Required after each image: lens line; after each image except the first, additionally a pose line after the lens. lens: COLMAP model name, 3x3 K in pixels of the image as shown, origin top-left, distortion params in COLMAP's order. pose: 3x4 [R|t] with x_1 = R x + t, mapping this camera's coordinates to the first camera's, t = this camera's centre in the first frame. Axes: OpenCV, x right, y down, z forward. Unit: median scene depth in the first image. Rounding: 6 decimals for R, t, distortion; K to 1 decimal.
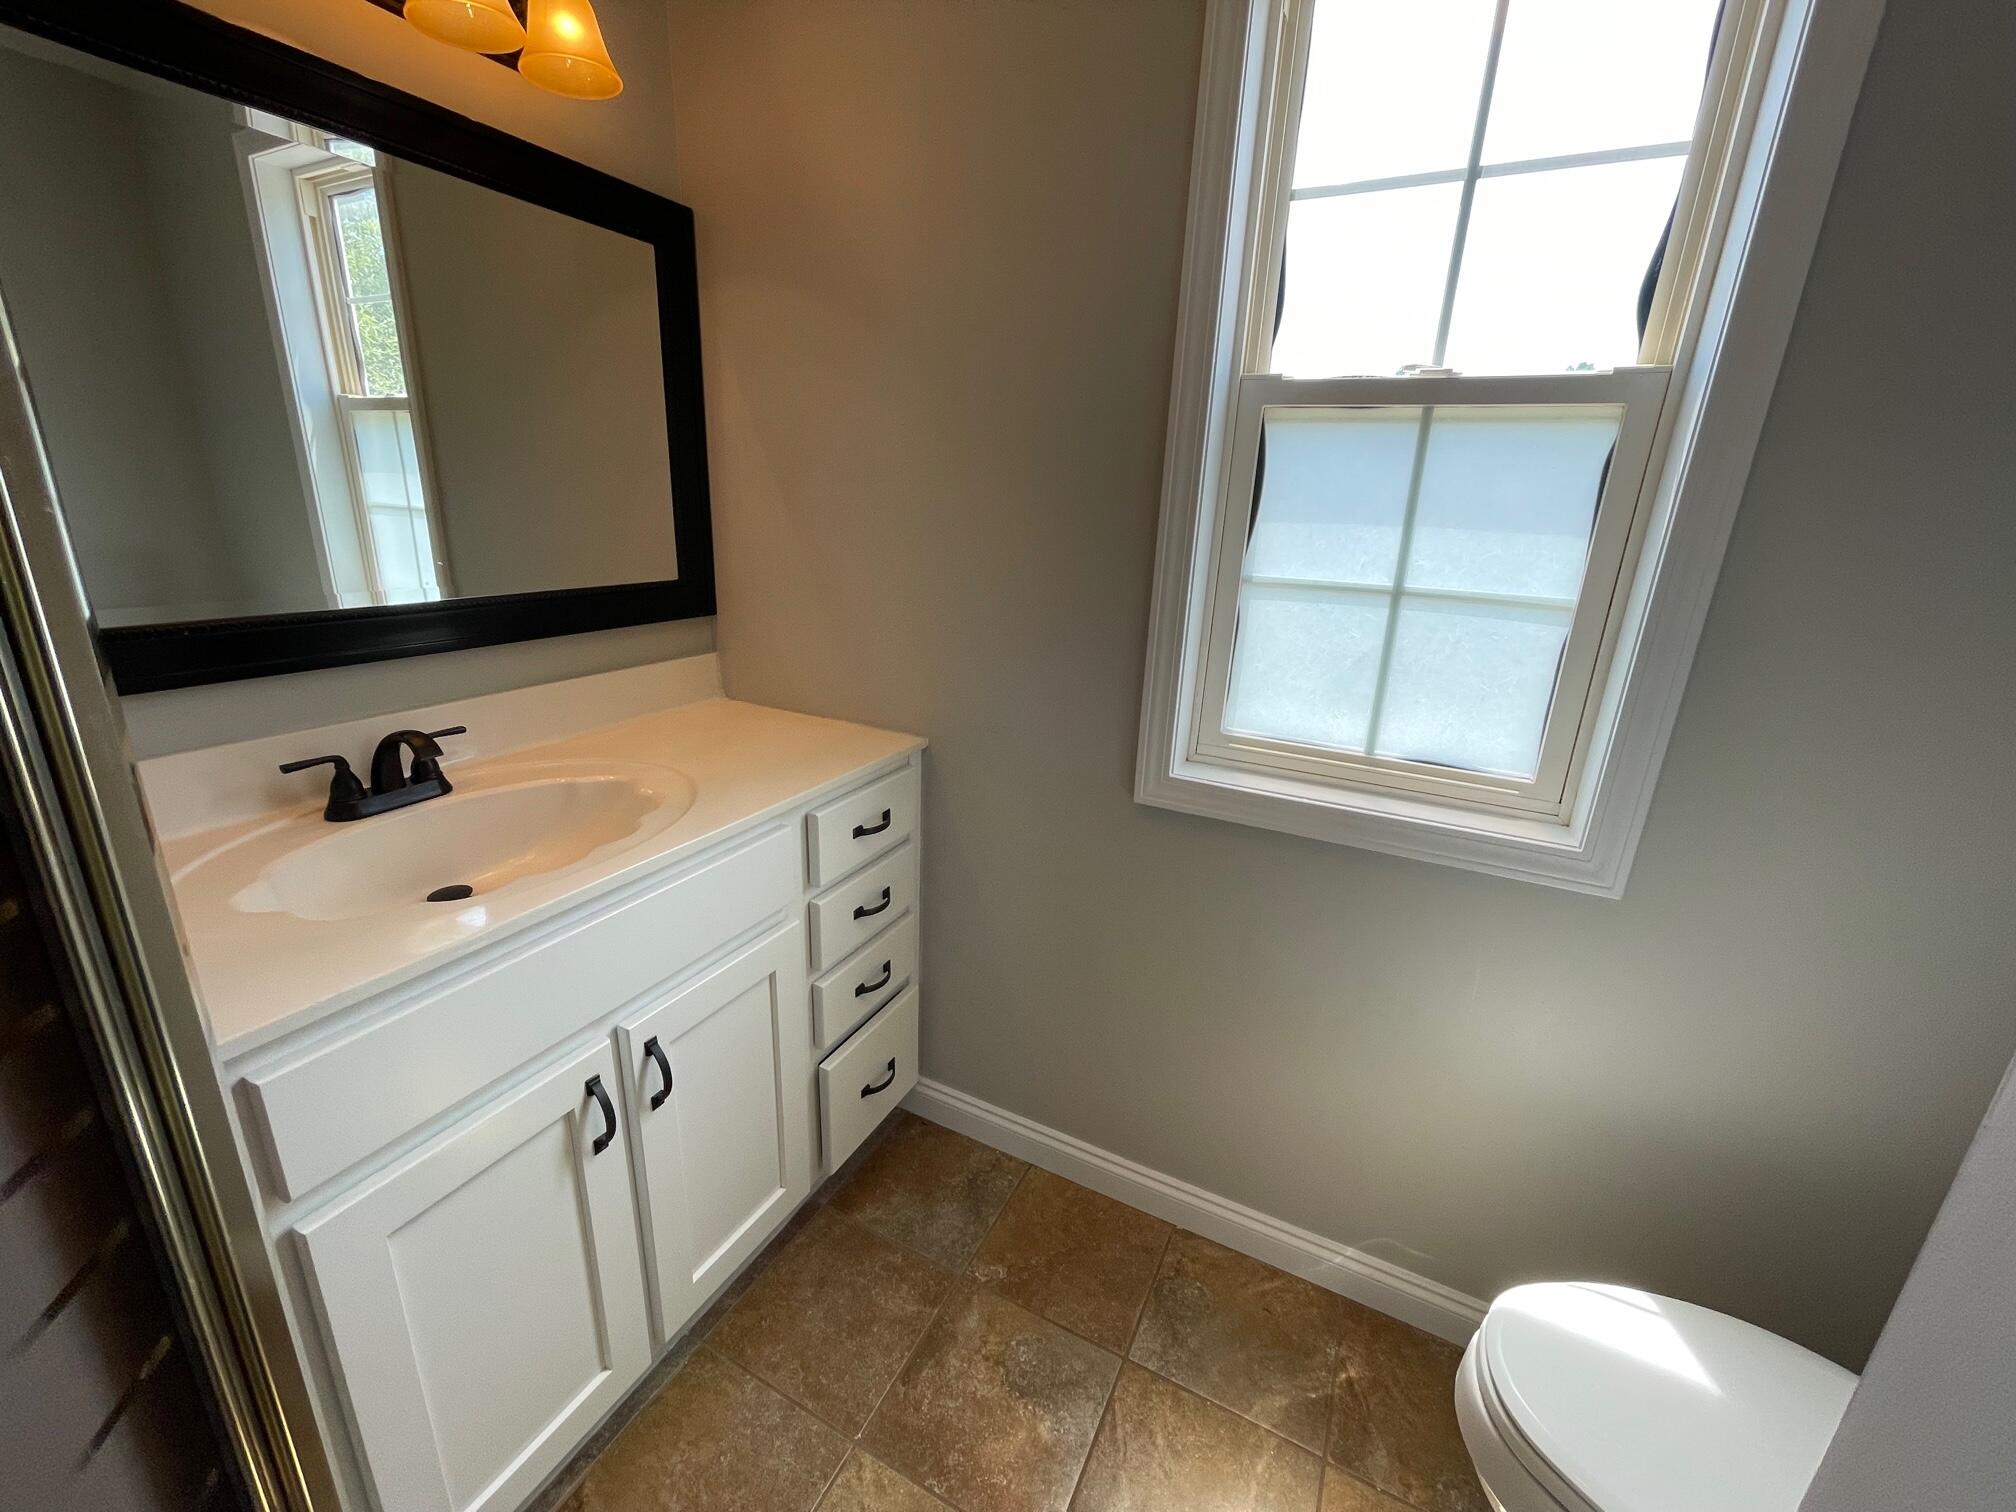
lens RADIAL K [[812.8, 0, 1006.1], [0, 812.8, 744.0], [0, 0, 1]] dist [0.002999, -0.002044]
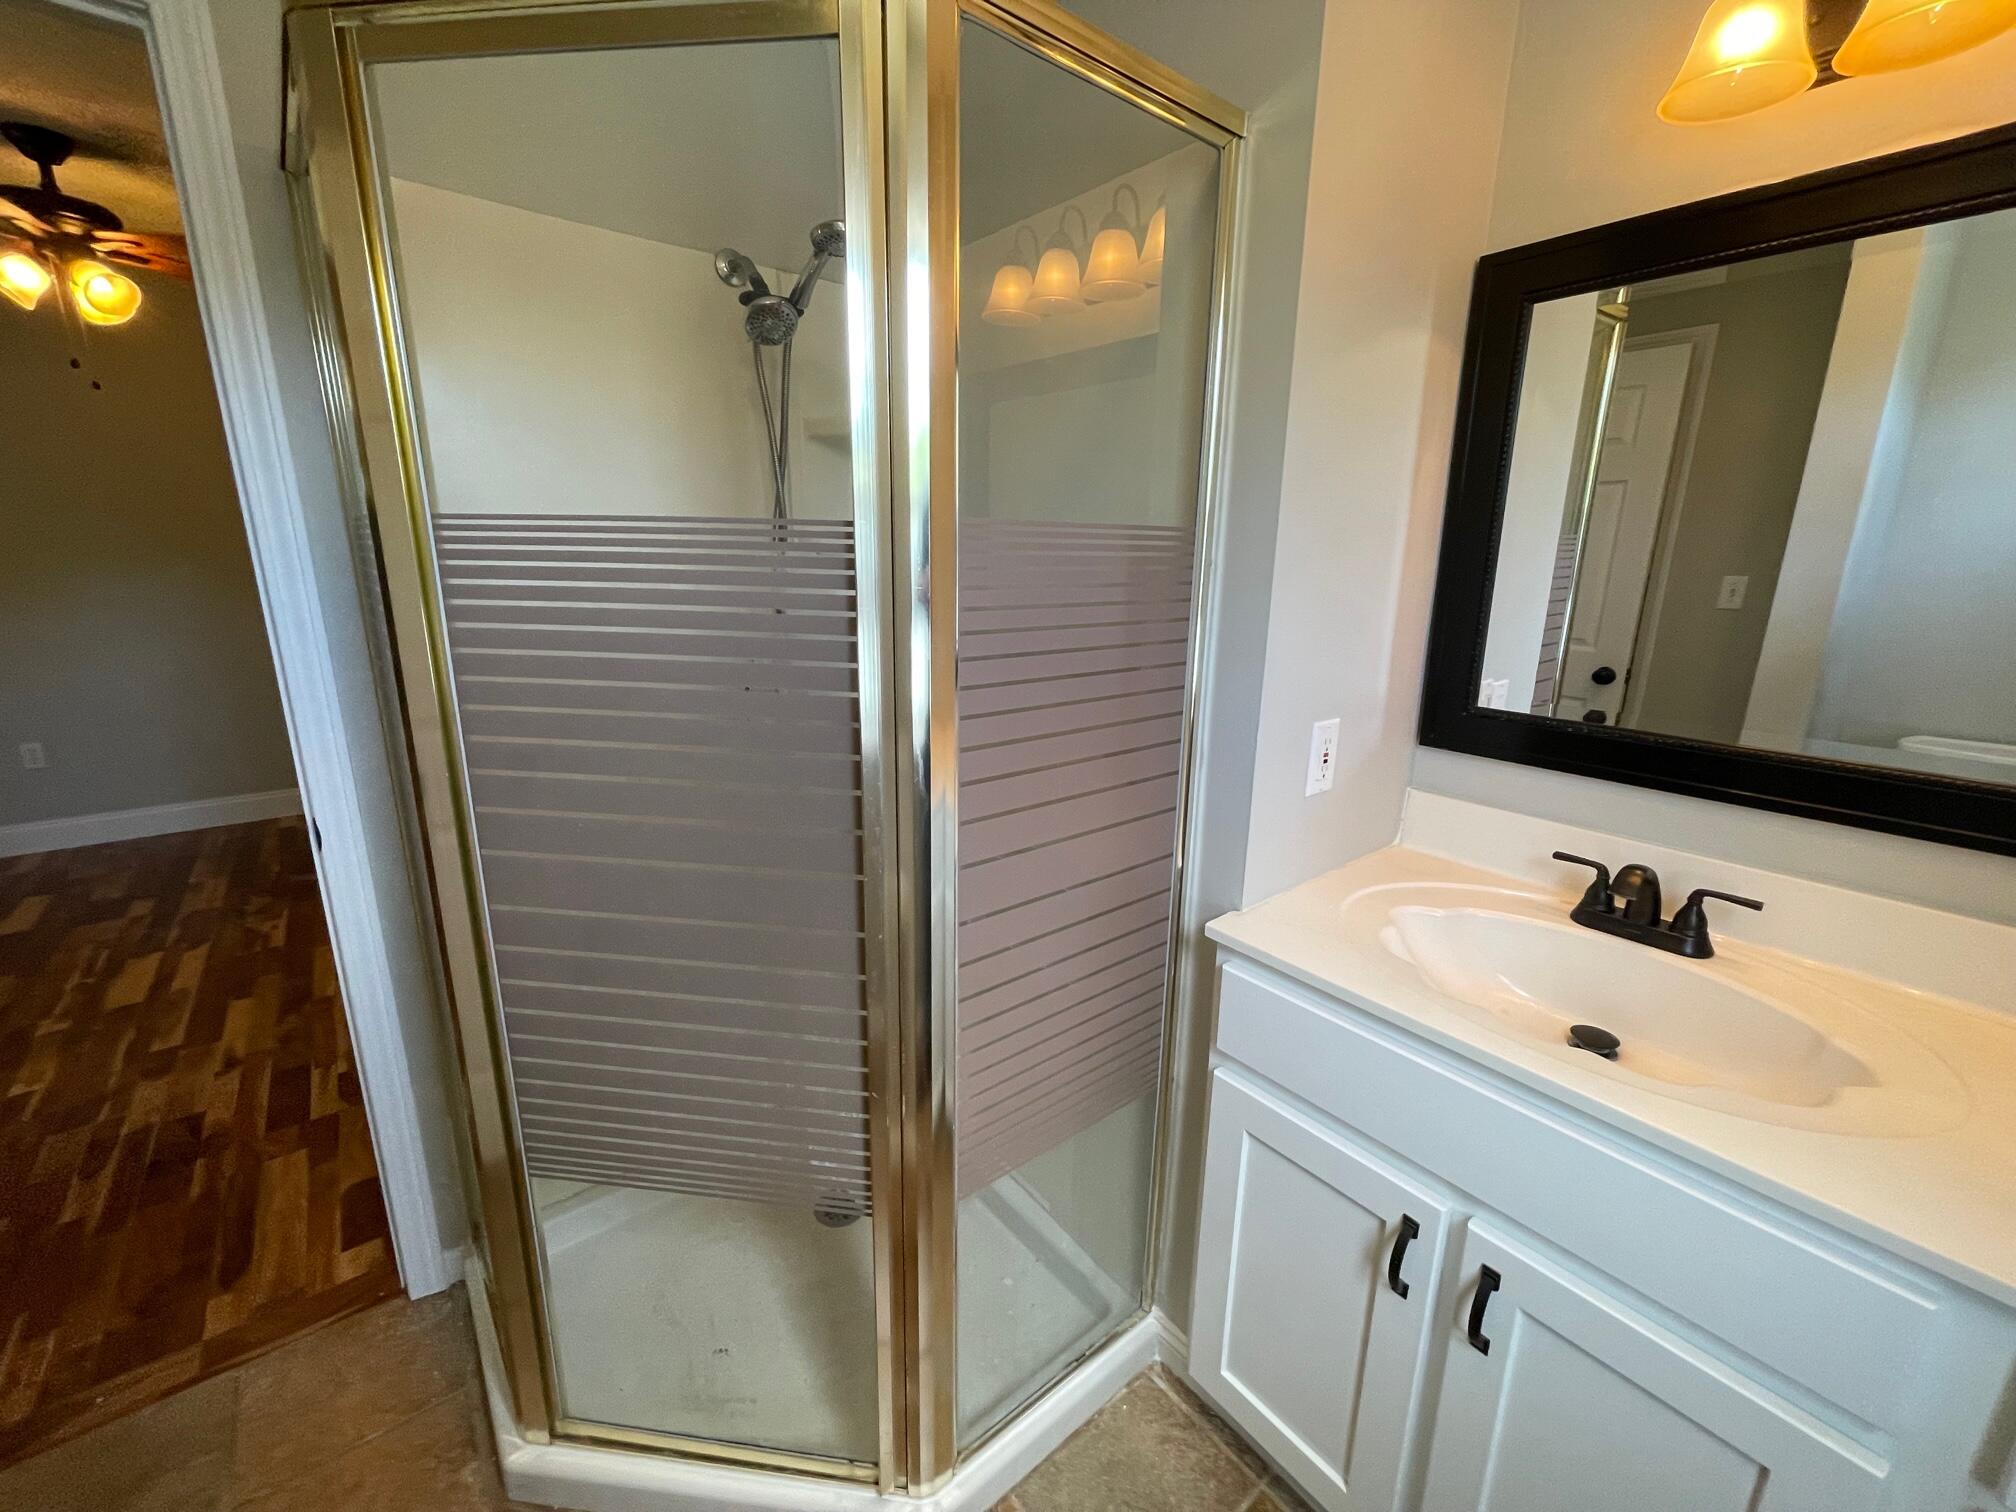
lens RADIAL K [[812.8, 0, 998.3], [0, 812.8, 759.7], [0, 0, 1]] dist [0.002999, -0.002044]
pose [[-0.400920, 0.161156, -0.901827, 0.392968], [-0.315896, 0.899711, 0.301214, -0.174518], [0.859926, 0.405646, -0.309804, 0.605869]]
